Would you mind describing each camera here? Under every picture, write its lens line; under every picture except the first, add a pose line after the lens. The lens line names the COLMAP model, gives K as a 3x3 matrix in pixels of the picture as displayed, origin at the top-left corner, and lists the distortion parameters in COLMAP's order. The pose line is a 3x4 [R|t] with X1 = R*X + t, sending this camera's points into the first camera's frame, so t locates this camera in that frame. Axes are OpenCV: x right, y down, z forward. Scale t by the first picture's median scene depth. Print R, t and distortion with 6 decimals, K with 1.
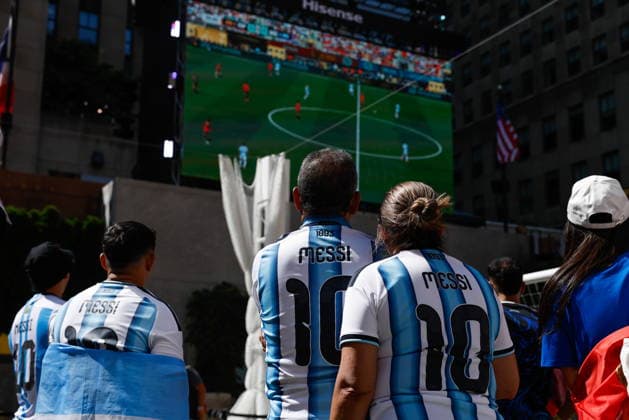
lens RADIAL K [[859.8, 0, 320.6], [0, 859.8, 206.5], [0, 0, 1]] dist [0.095273, 0.000000]
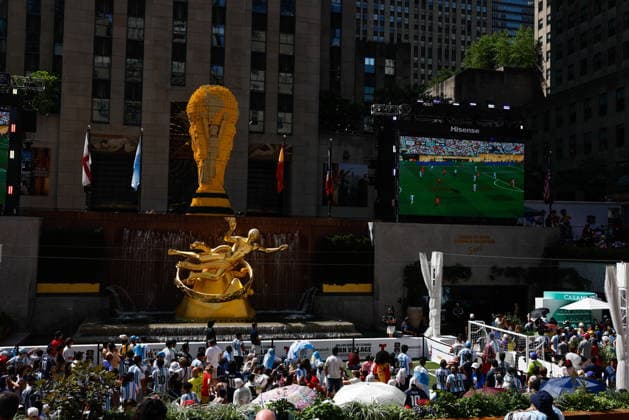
lens RADIAL K [[621.5, 0, 309.6], [0, 621.5, 209.3], [0, 0, 1]] dist [0.014559, 0.000000]
pose [[0.966311, 0.003676, -0.257352, 0.040528], [0.048072, 0.979725, 0.194496, -0.368804], [0.252849, -0.200315, 0.946542, -0.646826]]
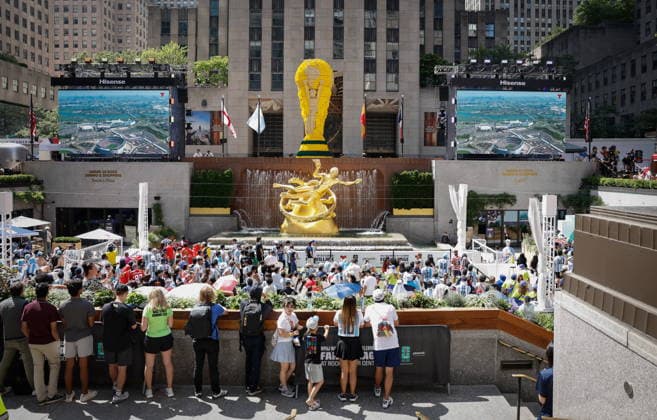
lens RADIAL K [[484.9, 0, 356.7], [0, 484.9, 187.8], [0, 0, 1]] dist [-0.067345, 0.014295]
pose [[0.883027, 0.019119, -0.468933, 0.299905], [0.116236, 0.959131, 0.257985, -0.368070], [0.454701, -0.282315, 0.844716, -0.575234]]
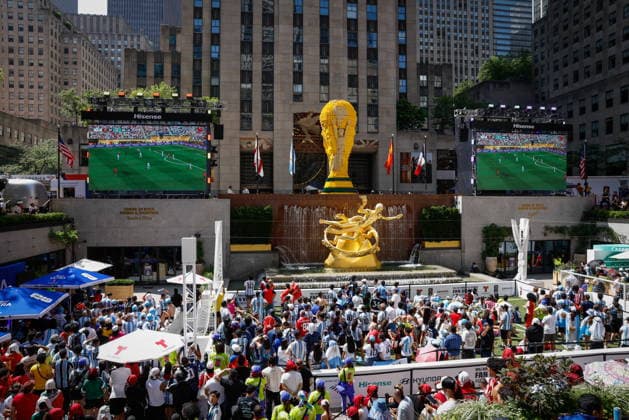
lens RADIAL K [[426.6, 0, 309.7], [0, 426.6, 206.6], [0, 0, 1]] dist [-0.082949, 0.049433]
pose [[0.934796, -0.002360, -0.355176, -0.172273], [0.094038, 0.965938, 0.241083, -0.389546], [0.342509, -0.258764, 0.903177, -0.634474]]
